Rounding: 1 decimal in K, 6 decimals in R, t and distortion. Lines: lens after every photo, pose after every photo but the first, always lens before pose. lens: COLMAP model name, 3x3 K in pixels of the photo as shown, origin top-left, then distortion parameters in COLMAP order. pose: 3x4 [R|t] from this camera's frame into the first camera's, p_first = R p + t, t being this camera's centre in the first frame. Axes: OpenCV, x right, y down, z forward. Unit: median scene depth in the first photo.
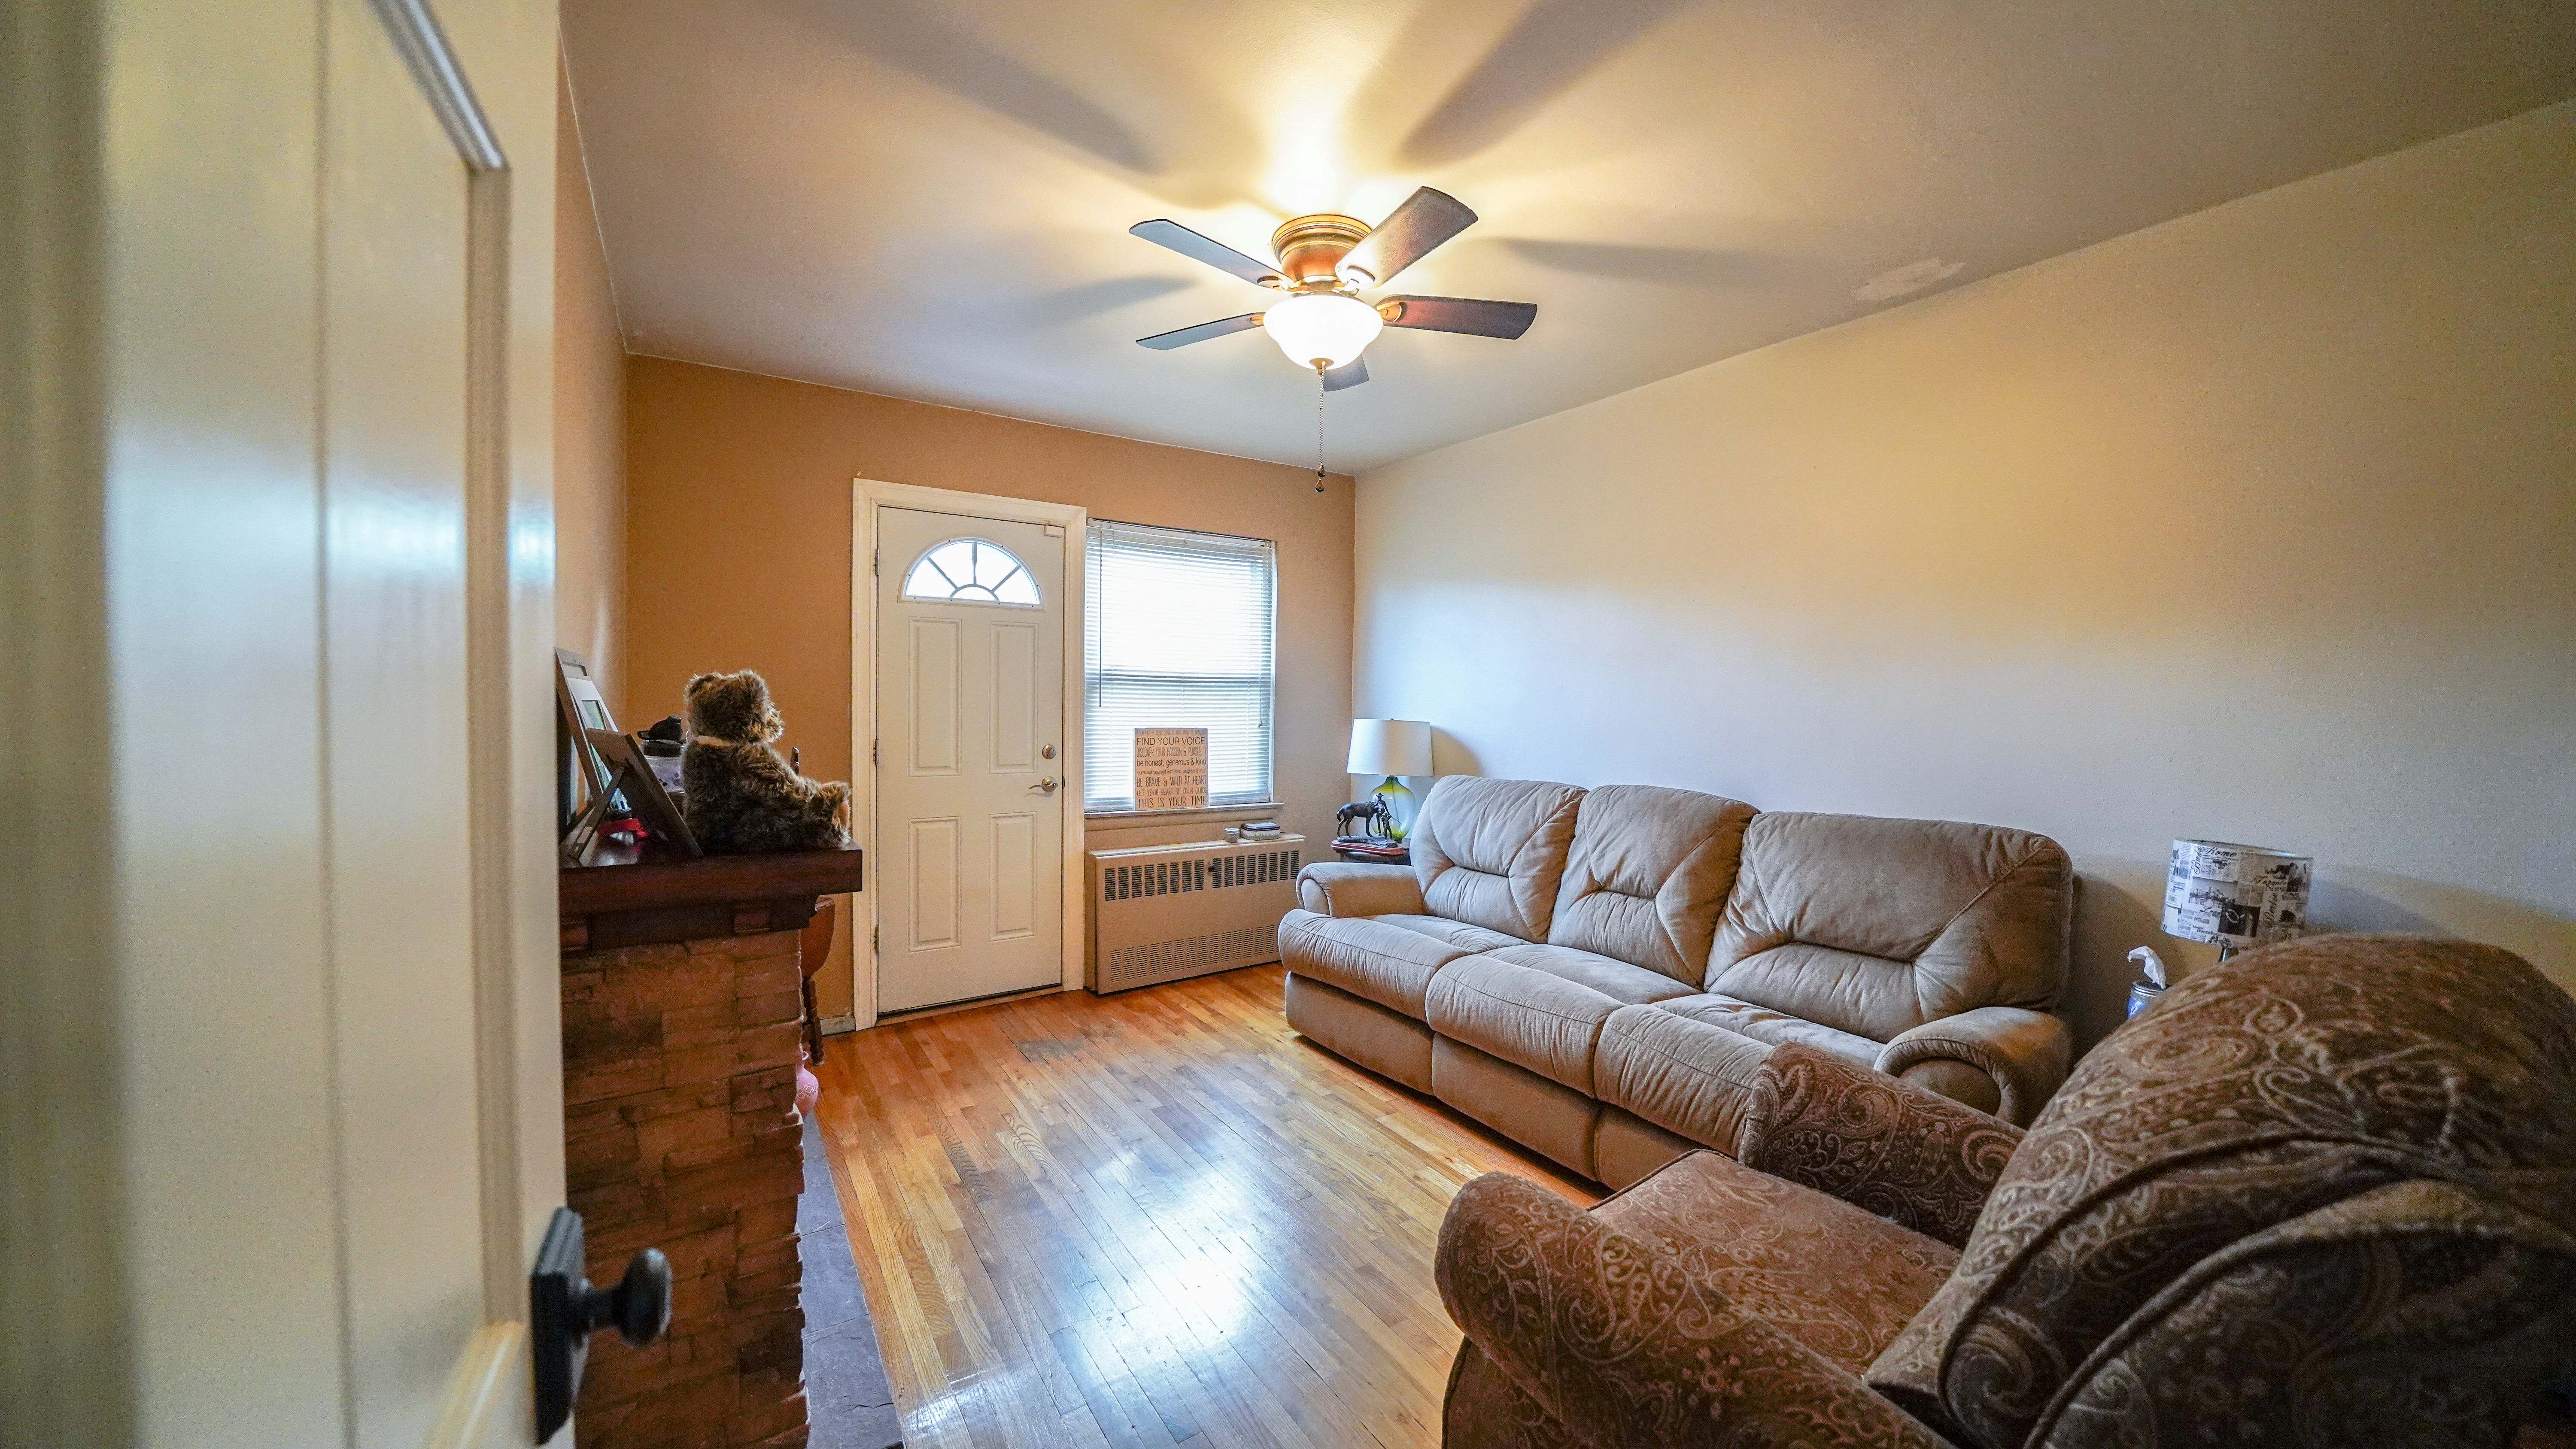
lens RADIAL K [[895.5, 0, 1281.0], [0, 895.5, 719.0], [0, 0, 1]] dist [-0.021844, -0.000102]
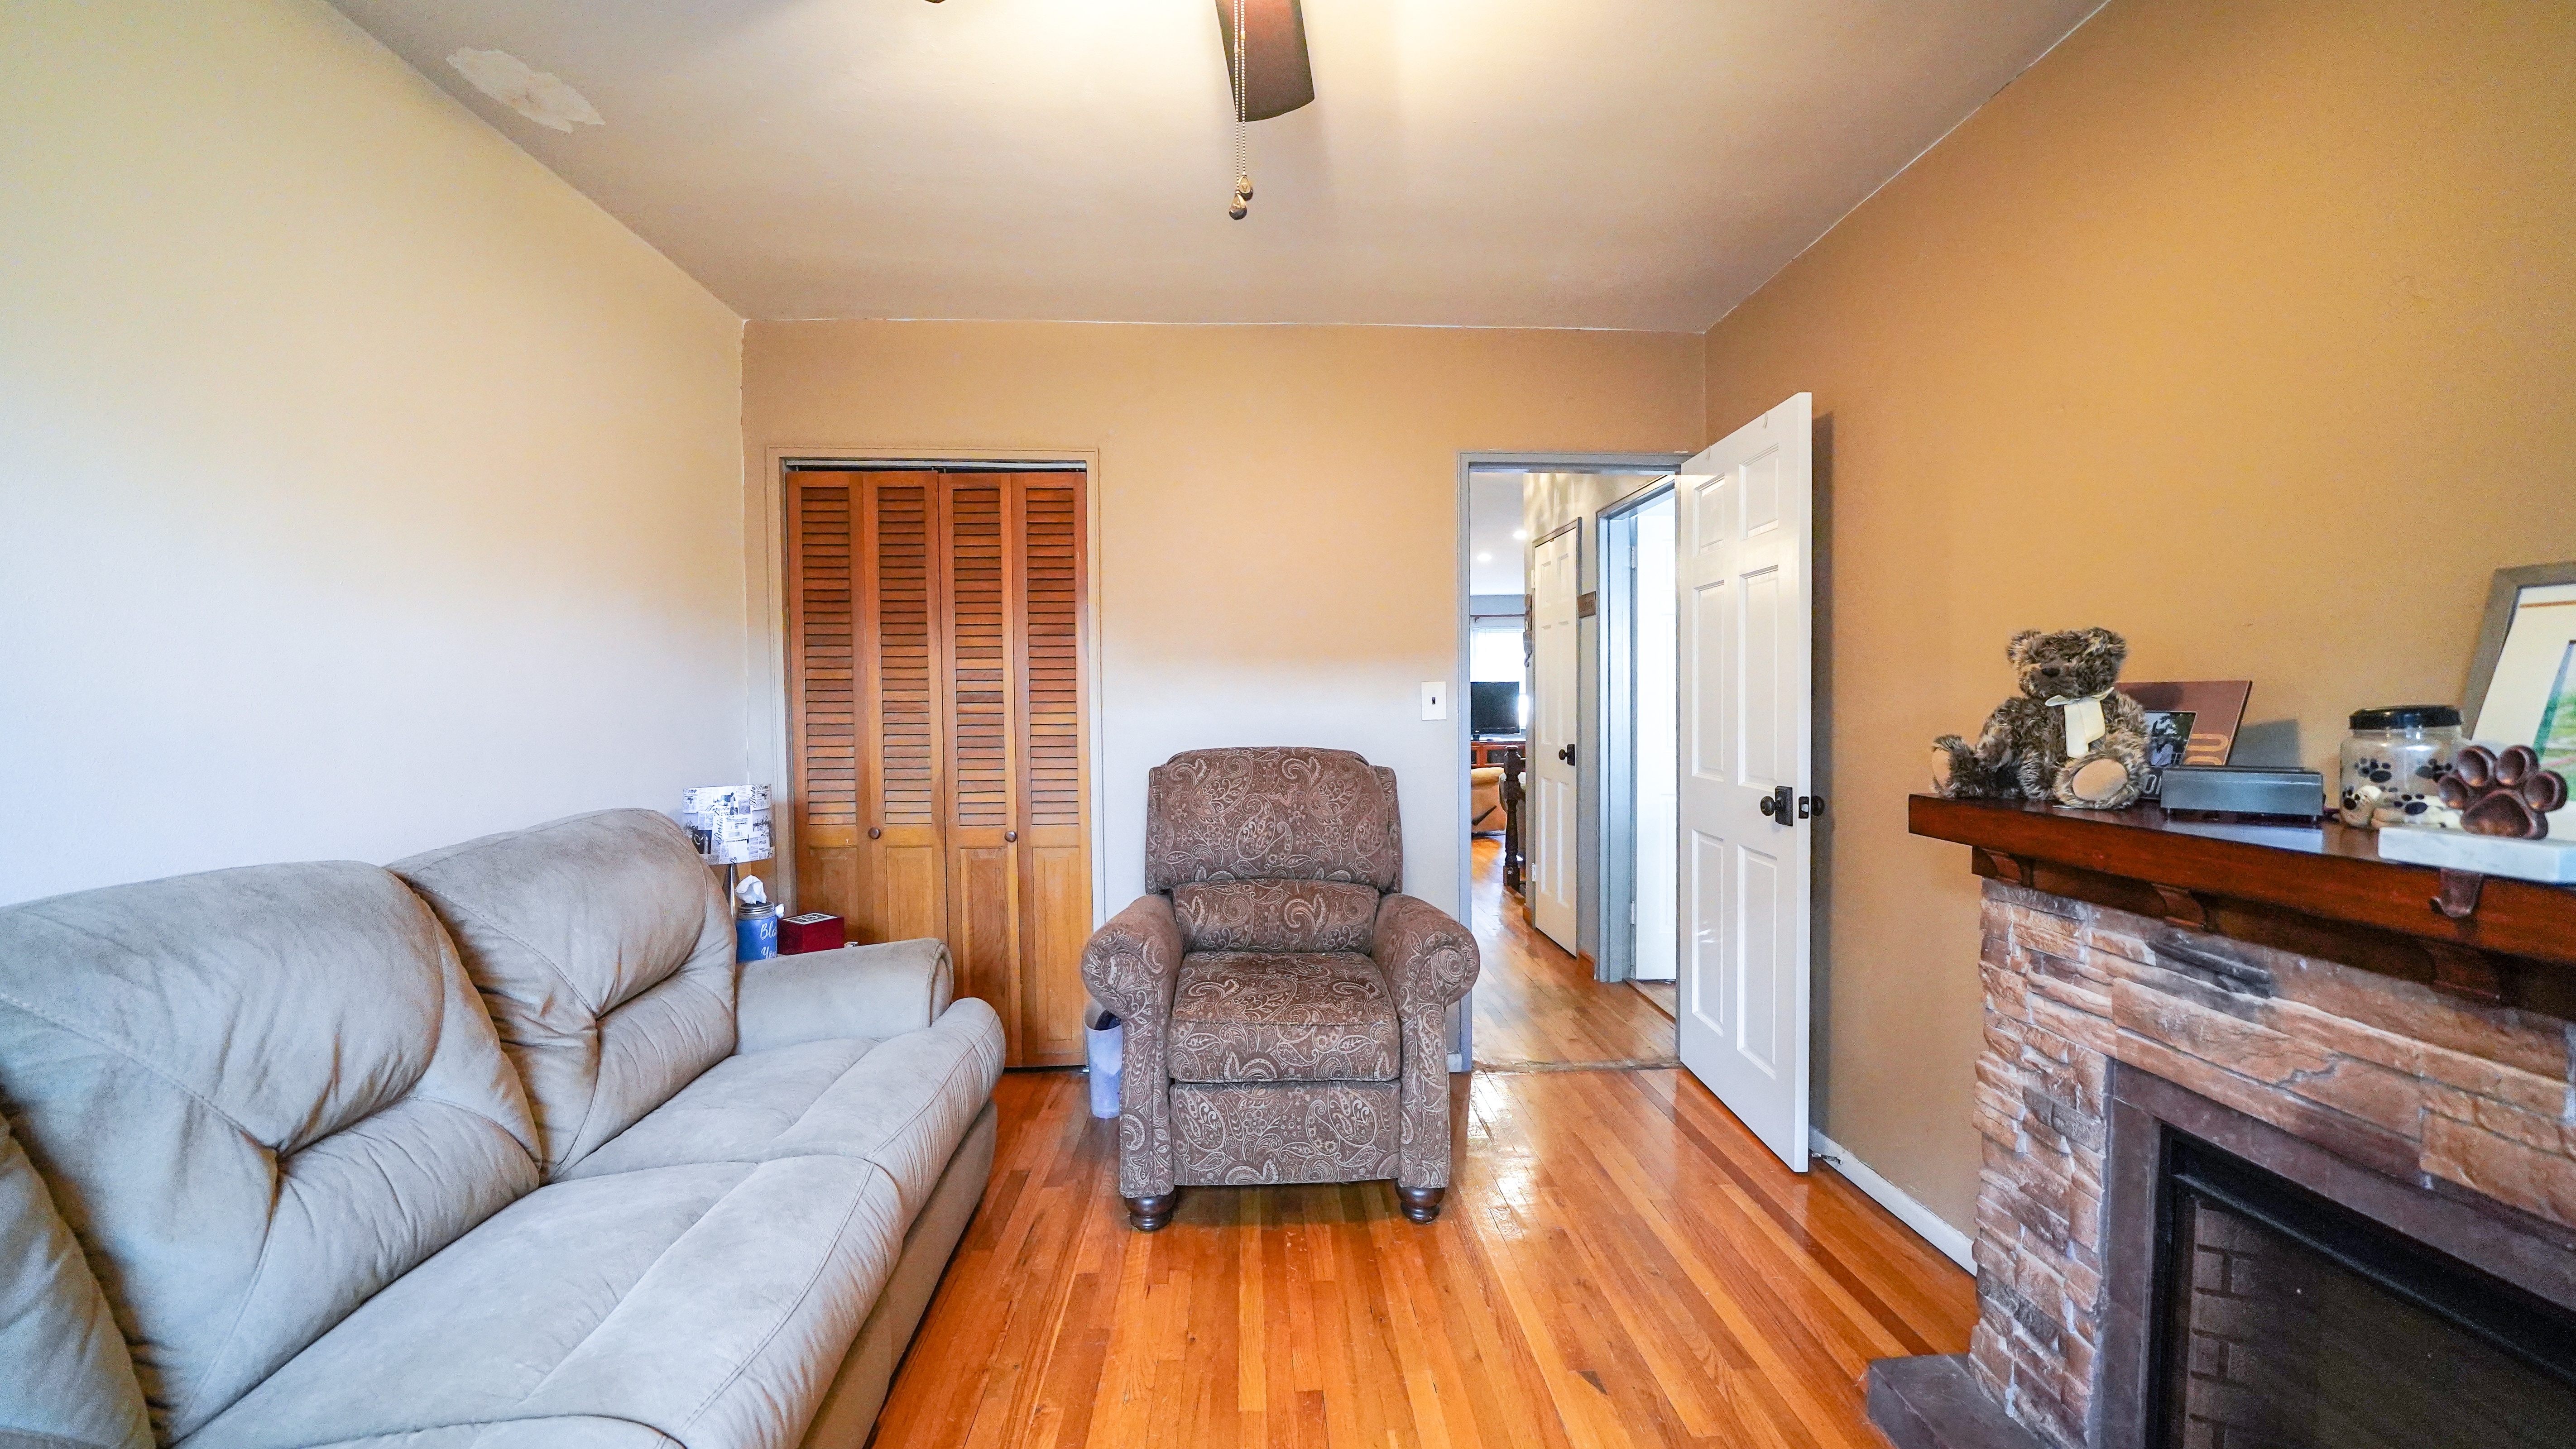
lens RADIAL K [[895.5, 0, 1281.0], [0, 895.5, 719.0], [0, 0, 1]] dist [-0.021844, -0.000102]
pose [[-0.864747, -0.018190, 0.501878, -0.195512], [0.004163, 0.999050, 0.043382, -0.004101], [-0.502190, 0.039604, -0.863850, 1.266308]]
